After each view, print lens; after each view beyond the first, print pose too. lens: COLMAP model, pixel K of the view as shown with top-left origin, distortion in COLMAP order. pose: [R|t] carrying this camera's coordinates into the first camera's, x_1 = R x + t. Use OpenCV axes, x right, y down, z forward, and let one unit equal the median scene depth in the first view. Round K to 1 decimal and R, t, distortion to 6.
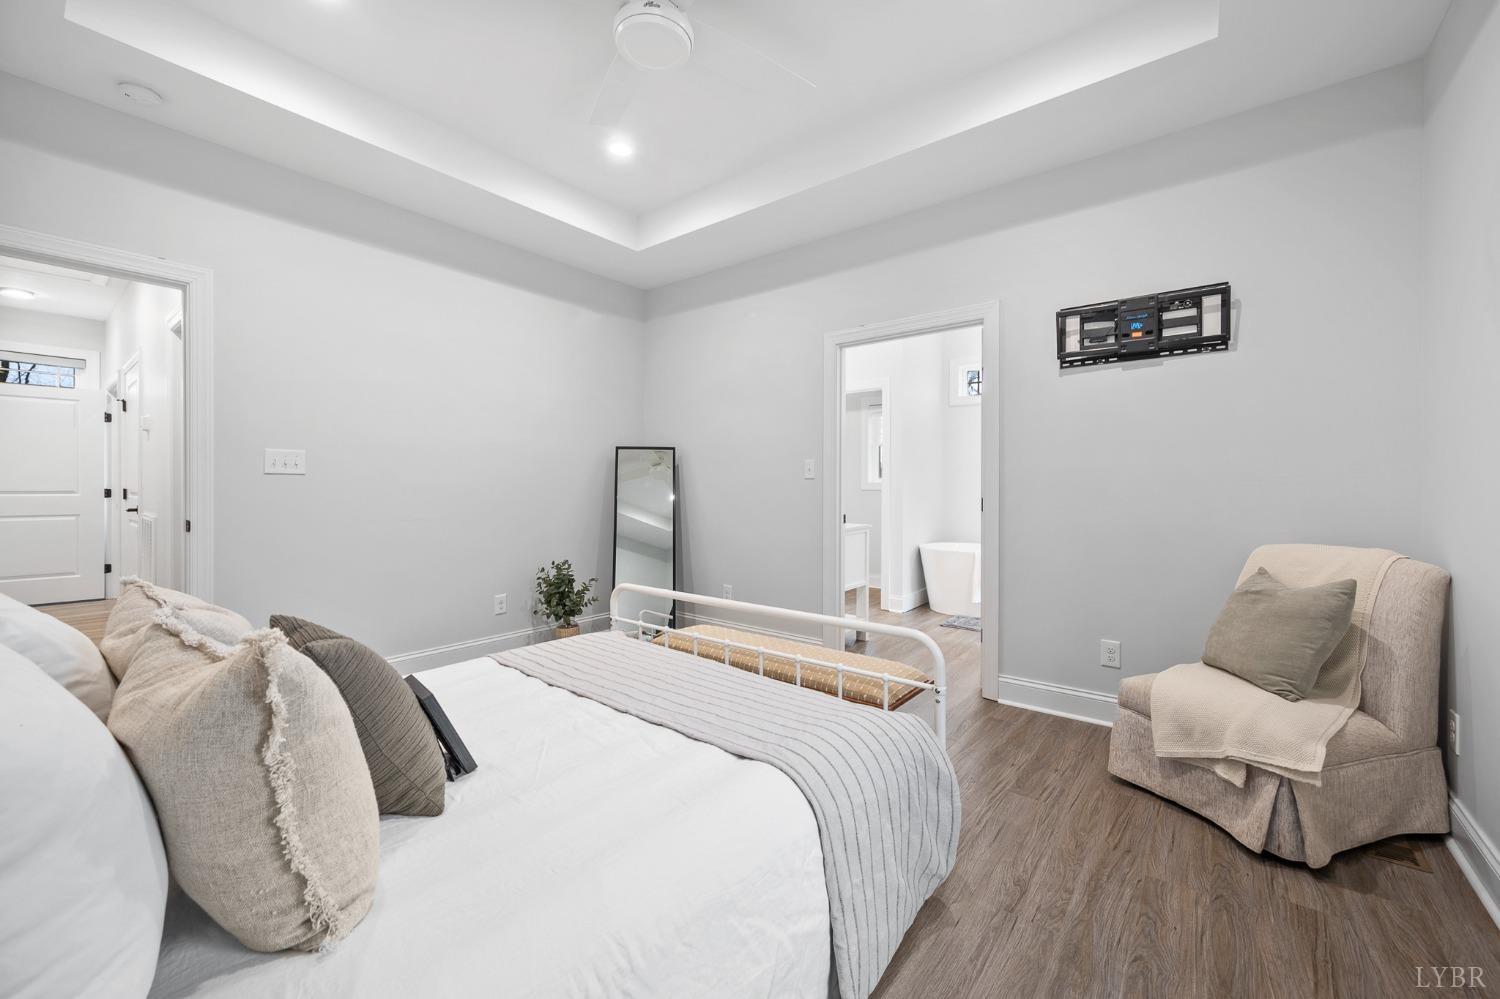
lens RADIAL K [[591.8, 0, 754.4], [0, 591.8, 494.2], [0, 0, 1]] dist [-0.000715, -0.000208]
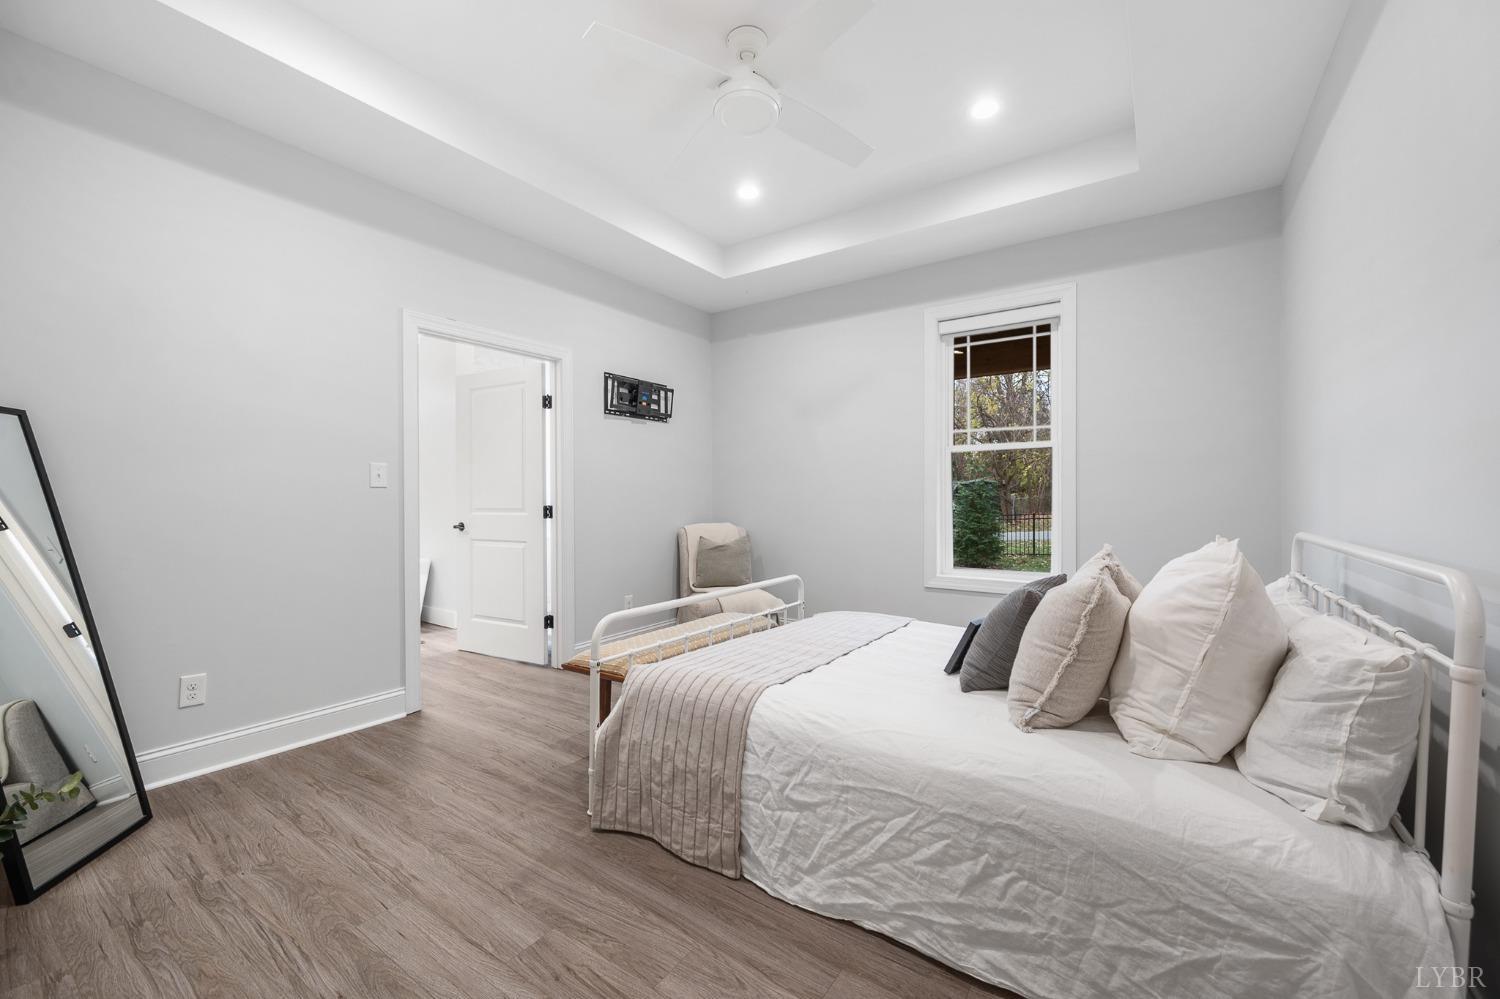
lens RADIAL K [[591.8, 0, 754.4], [0, 591.8, 494.2], [0, 0, 1]] dist [-0.000715, -0.000208]
pose [[-0.073950, 0.000756, 0.997262, -1.060733], [0.016455, 0.999865, 0.000462, -0.014341], [-0.997126, 0.016444, -0.073952, 0.857431]]
